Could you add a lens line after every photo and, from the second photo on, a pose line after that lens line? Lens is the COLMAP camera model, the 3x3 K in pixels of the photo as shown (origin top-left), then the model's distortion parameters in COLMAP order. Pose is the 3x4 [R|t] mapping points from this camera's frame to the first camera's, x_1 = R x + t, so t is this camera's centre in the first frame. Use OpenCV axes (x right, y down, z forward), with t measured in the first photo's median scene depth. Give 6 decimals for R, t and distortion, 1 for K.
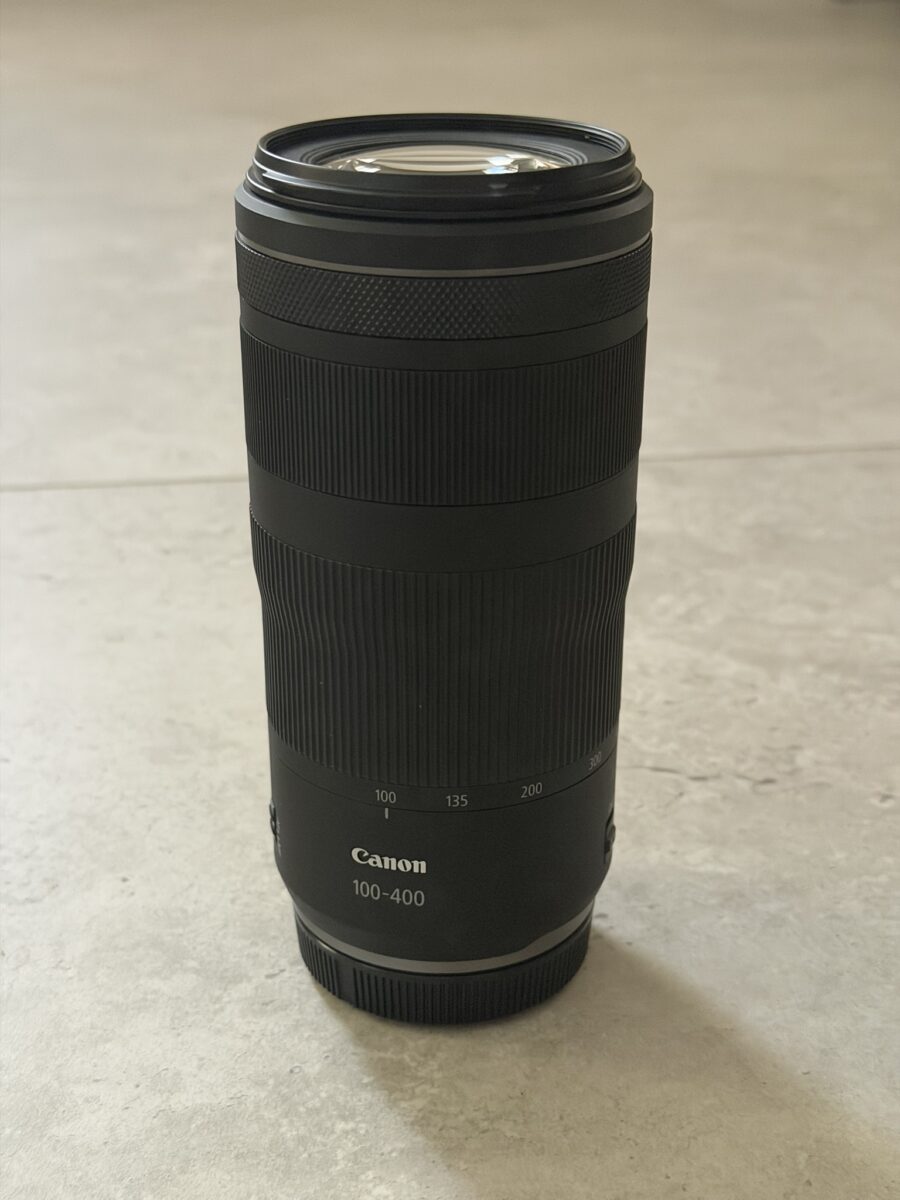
lens RADIAL K [[1780.2, 0, 435.1], [0, 1780.2, 599.8], [0, 0, 1]] dist [0.148516, 0.000000]
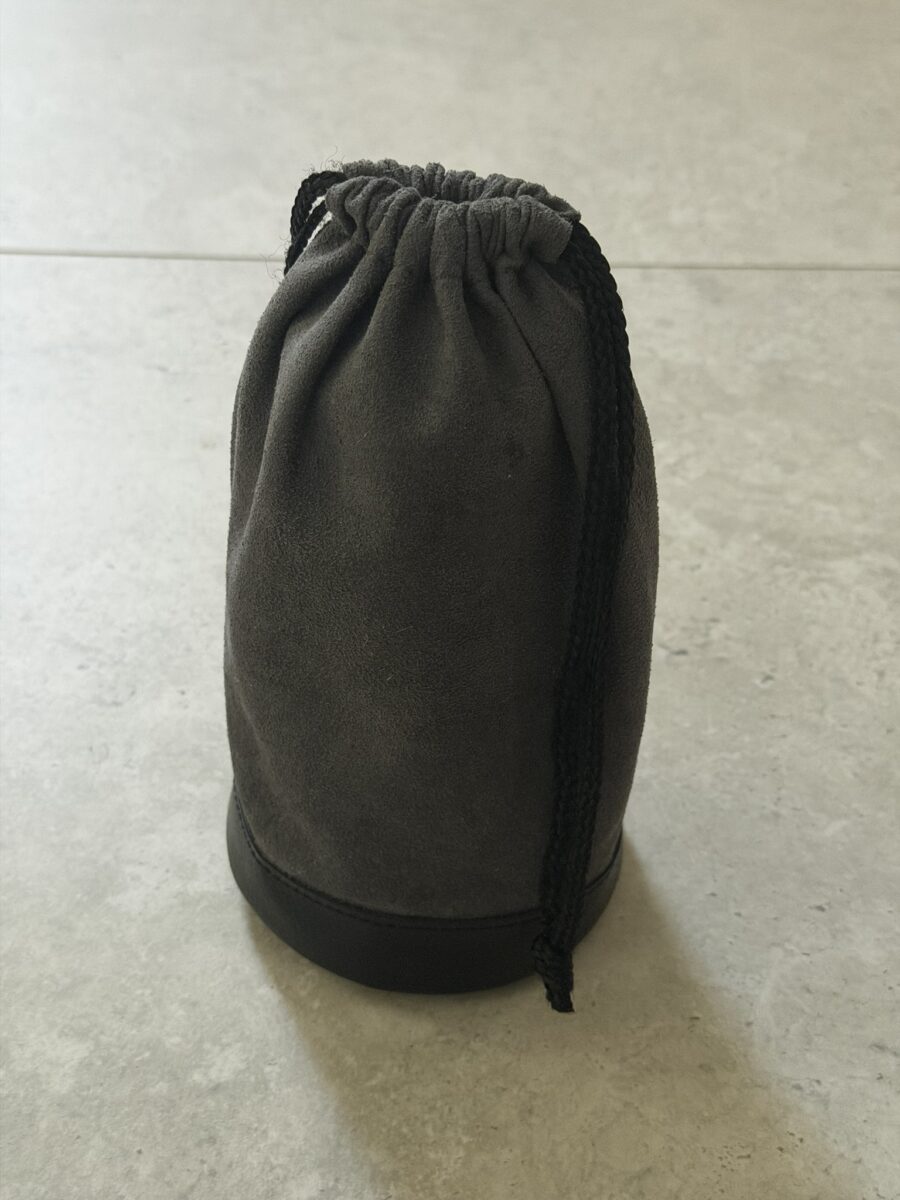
lens RADIAL K [[1780.2, 0, 430.9], [0, 1780.2, 618.6], [0, 0, 1]] dist [0.148516, 0.000000]
pose [[0.988696, 0.109924, -0.101966, 0.137276], [-0.073390, 0.947836, 0.310196, -0.311076], [0.130745, -0.299207, 0.945188, -0.234116]]
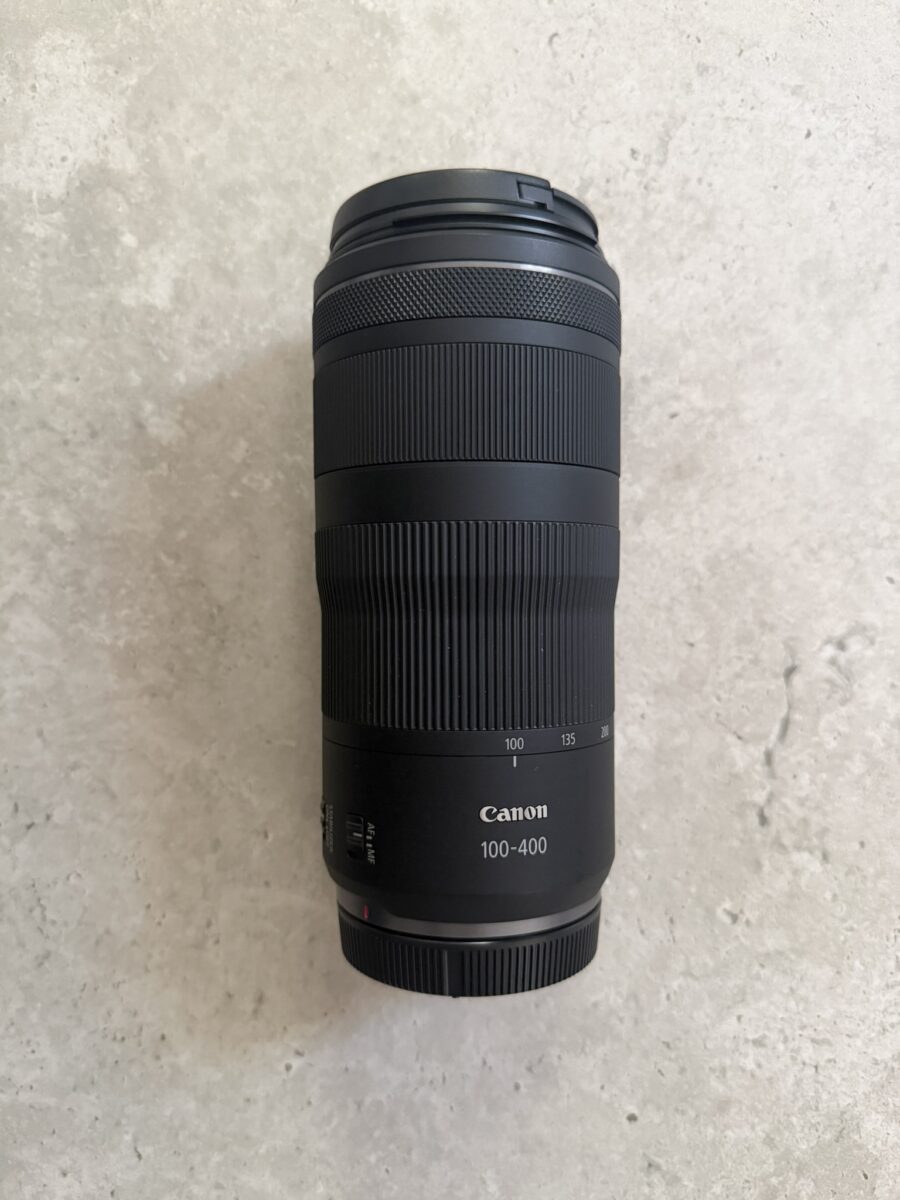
lens RADIAL K [[835.9, 0, 443.0], [0, 835.9, 601.4], [0, 0, 1]] dist [-0.022765, -0.019447]
pose [[-0.016818, 0.999763, -0.013830, 0.061950], [-0.344921, 0.007181, 0.938604, -0.318175], [0.938481, 0.020556, 0.344718, 0.641778]]
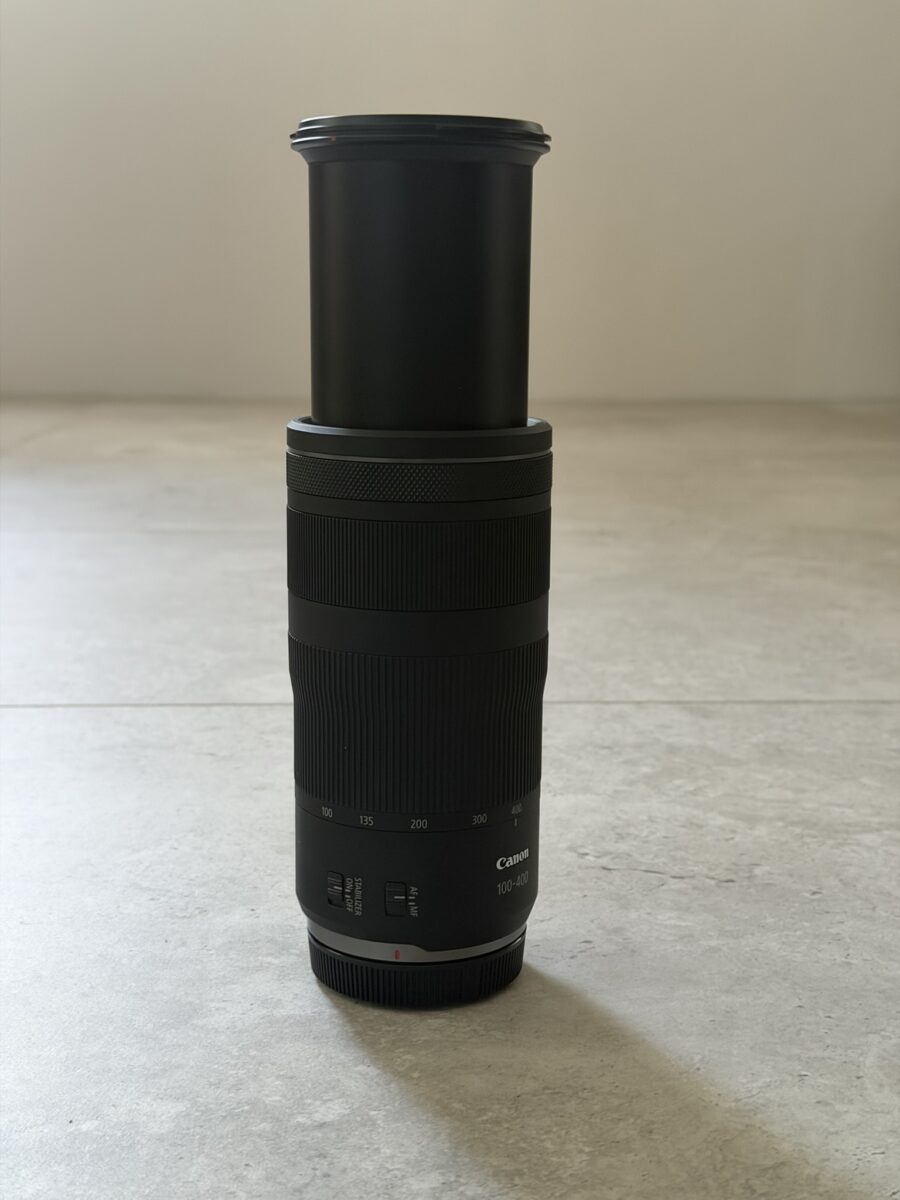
lens RADIAL K [[1780.2, 0, 438.7], [0, 1780.2, 595.0], [0, 0, 1]] dist [0.148516, 0.000000]
pose [[0.995435, 0.024675, -0.092193, 0.088510], [-0.044919, 0.973446, -0.224467, 0.206916], [0.084206, 0.227584, 0.970111, -0.377142]]
